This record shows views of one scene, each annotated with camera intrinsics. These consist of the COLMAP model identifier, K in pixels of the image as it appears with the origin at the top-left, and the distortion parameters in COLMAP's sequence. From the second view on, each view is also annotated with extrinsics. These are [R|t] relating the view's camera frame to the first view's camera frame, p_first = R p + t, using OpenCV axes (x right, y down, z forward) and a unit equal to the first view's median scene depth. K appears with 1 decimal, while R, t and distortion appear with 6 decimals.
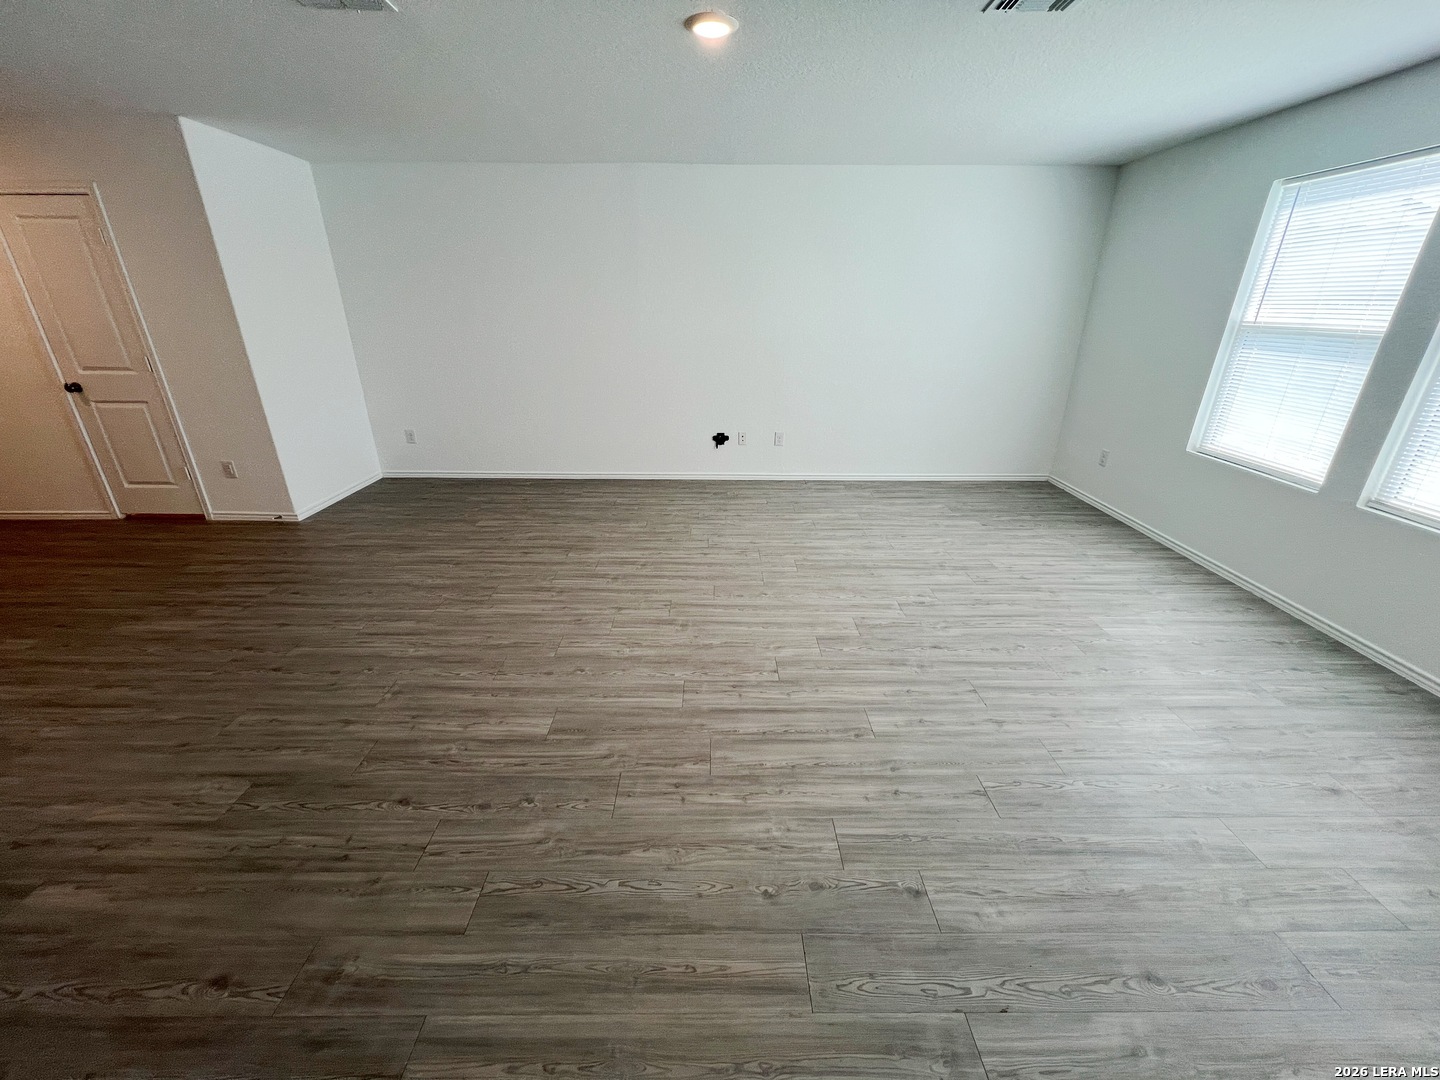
lens RADIAL K [[575.5, 0, 718.1], [0, 575.5, 539.4], [0, 0, 1]] dist [-0.001540, 0.001052]
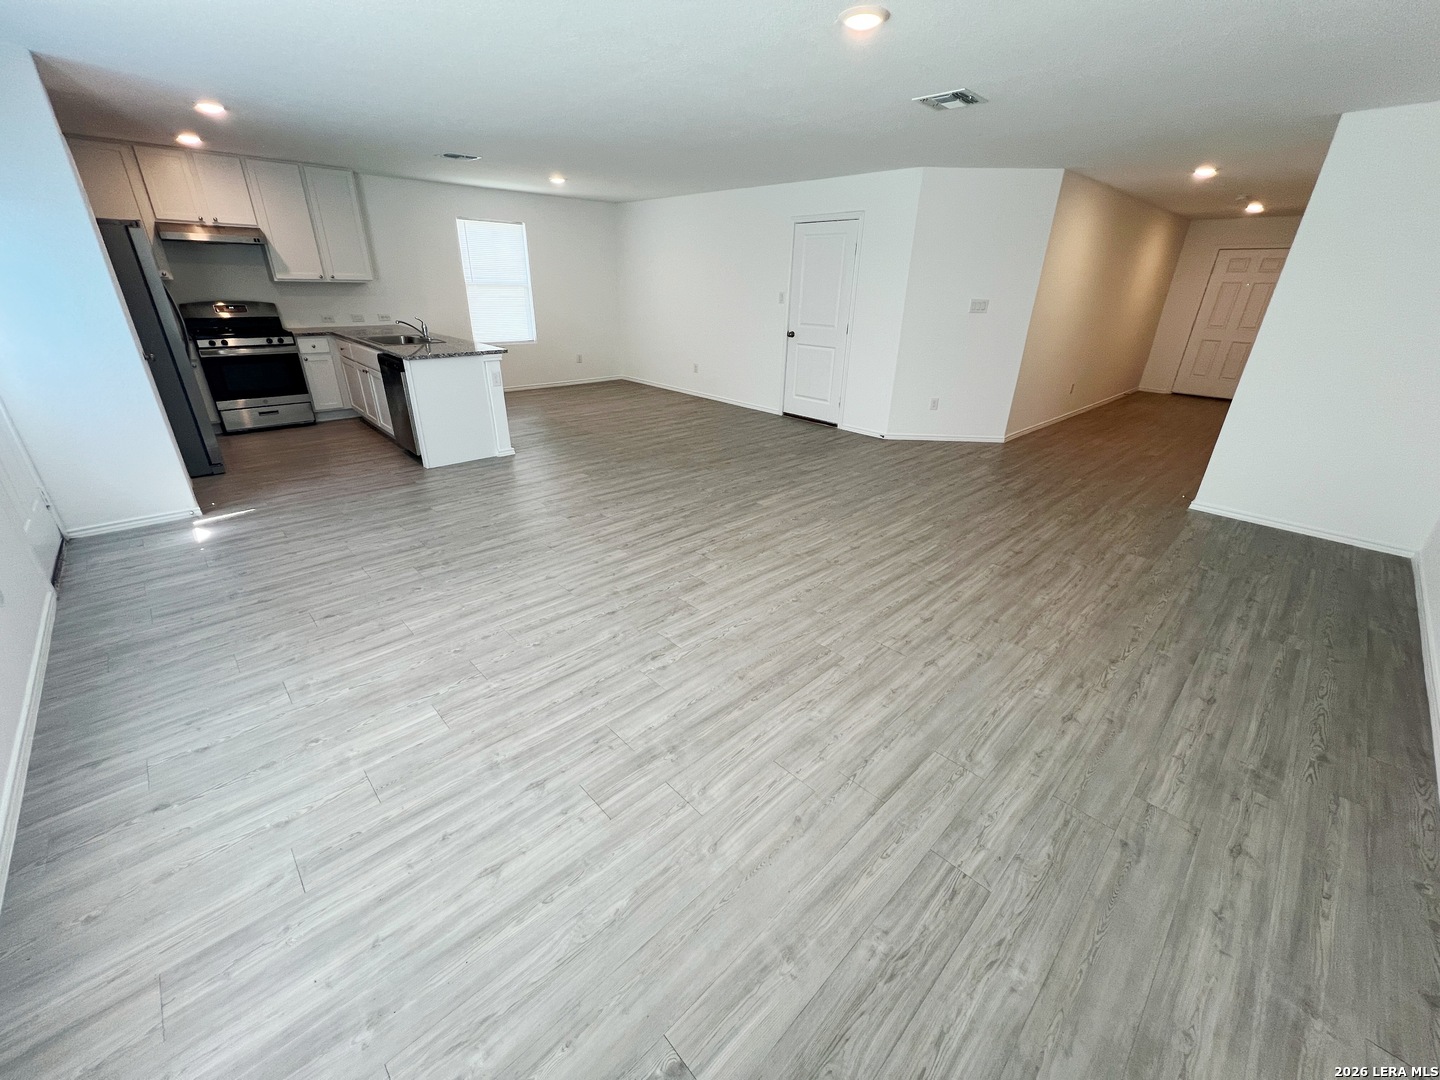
lens RADIAL K [[575.5, 0, 720.0], [0, 575.5, 535.7], [0, 0, 1]] dist [-0.001540, 0.001052]
pose [[-0.724002, 0.261423, -0.638340, 0.766993], [-0.286368, 0.727977, 0.622930, -0.548508], [0.627546, 0.633804, -0.452194, 1.332418]]
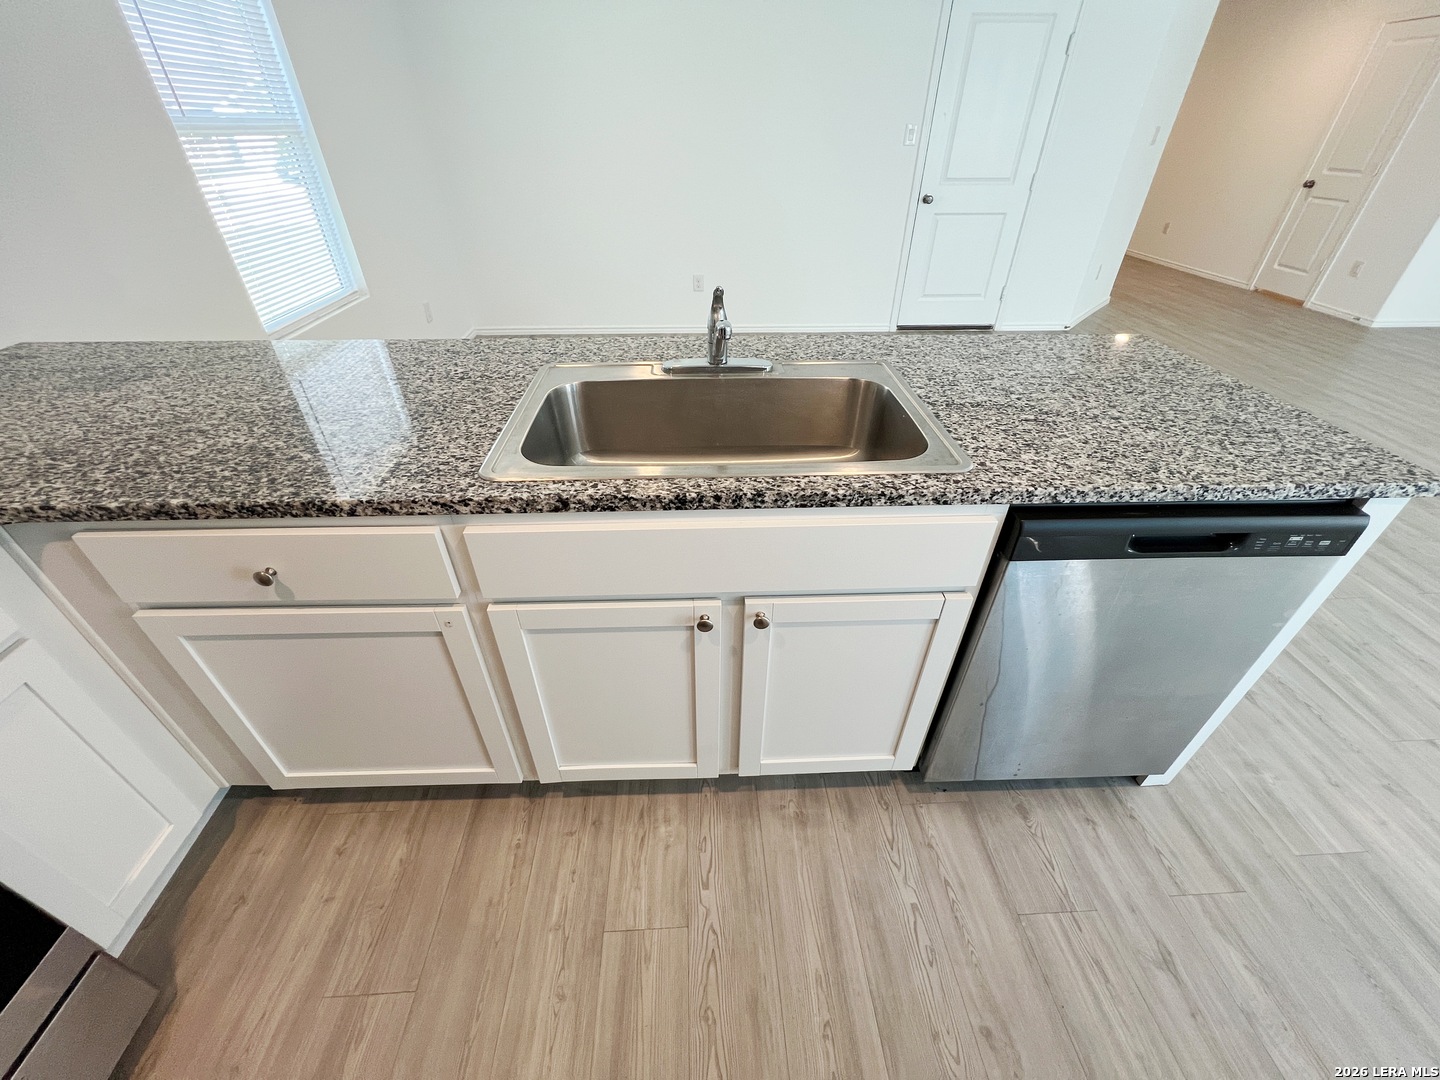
lens RADIAL K [[576.4, 0, 718.9], [0, 576.4, 537.1], [0, 0, 1]] dist [-0.000738, -0.000073]
pose [[0.046076, 0.579990, -0.813320, 0.551762], [-0.383804, 0.761970, 0.521628, 0.260133], [0.922264, 0.288120, 0.257711, -0.538751]]
